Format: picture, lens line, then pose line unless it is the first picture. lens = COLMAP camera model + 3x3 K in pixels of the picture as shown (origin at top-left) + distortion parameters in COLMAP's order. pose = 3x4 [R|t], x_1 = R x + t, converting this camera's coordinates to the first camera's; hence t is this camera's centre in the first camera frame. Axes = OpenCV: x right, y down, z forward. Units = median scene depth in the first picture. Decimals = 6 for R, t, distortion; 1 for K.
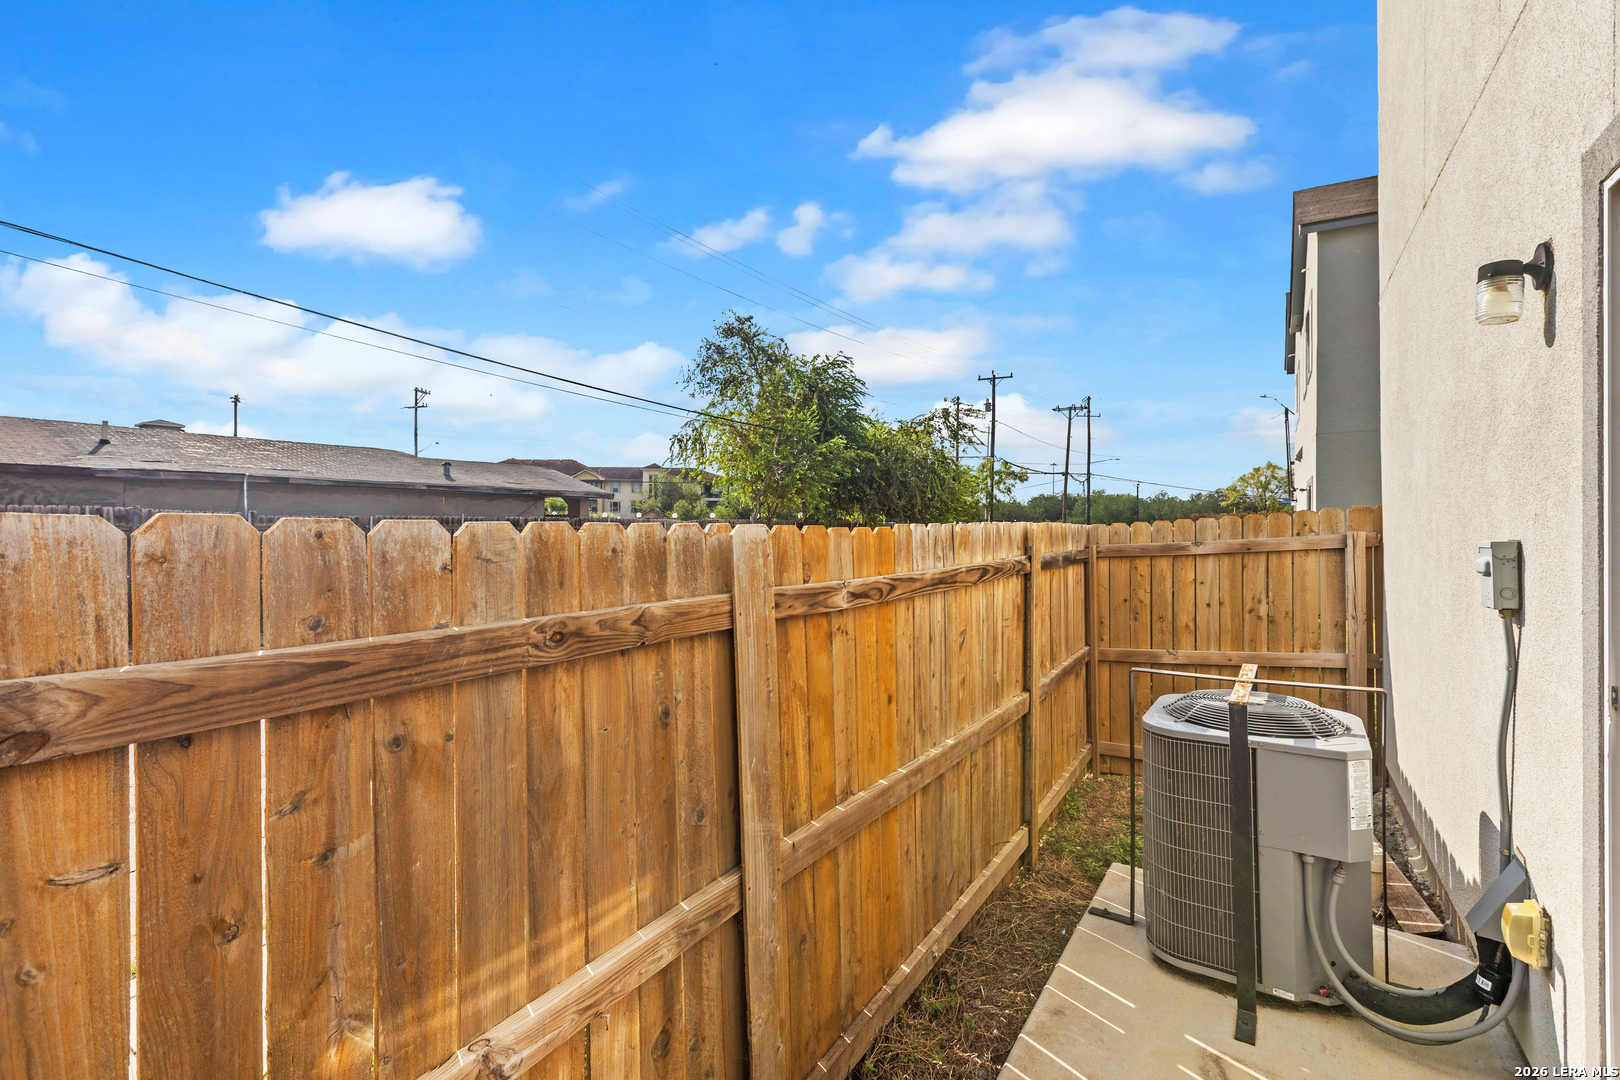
lens RADIAL K [[731.1, 0, 800.8], [0, 731.1, 518.0], [0, 0, 1]] dist [0.001759, -0.000271]
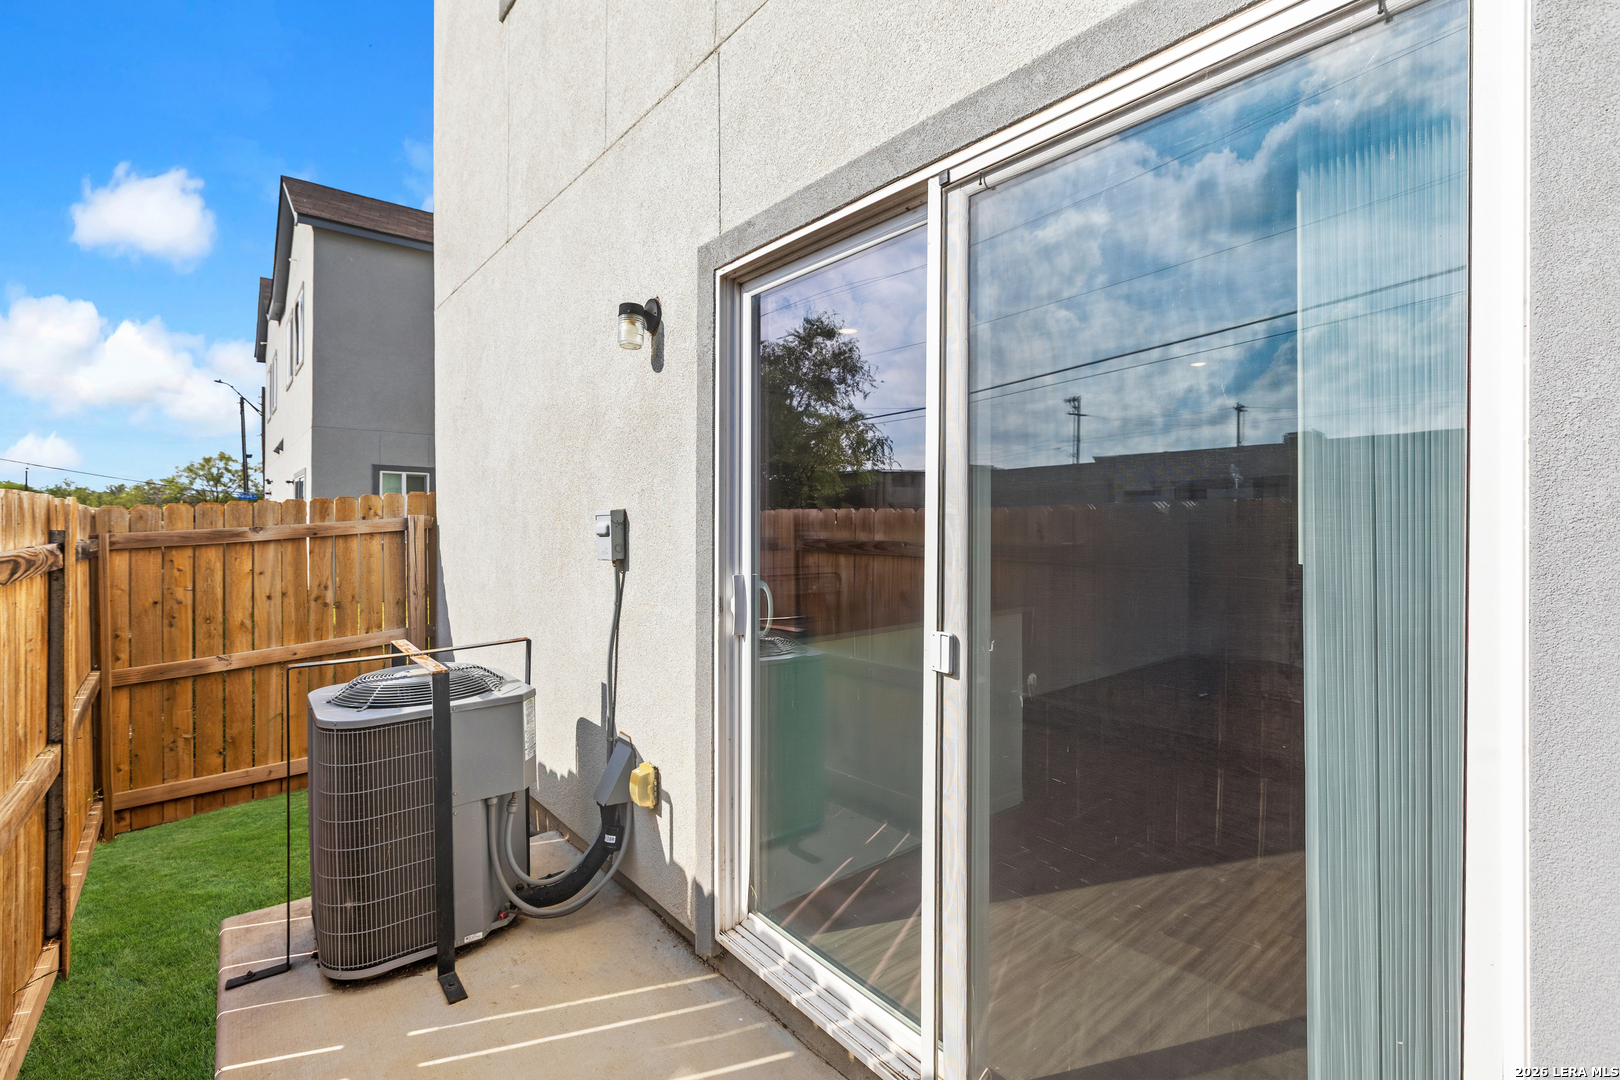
lens RADIAL K [[731.1, 0, 800.8], [0, 731.1, 518.0], [0, 0, 1]] dist [0.001759, -0.000271]
pose [[0.317462, 0.001451, 0.948270, -0.127706], [-0.005626, 0.999984, 0.000354, 0.025662], [-0.948254, -0.005447, 0.317465, 0.140906]]
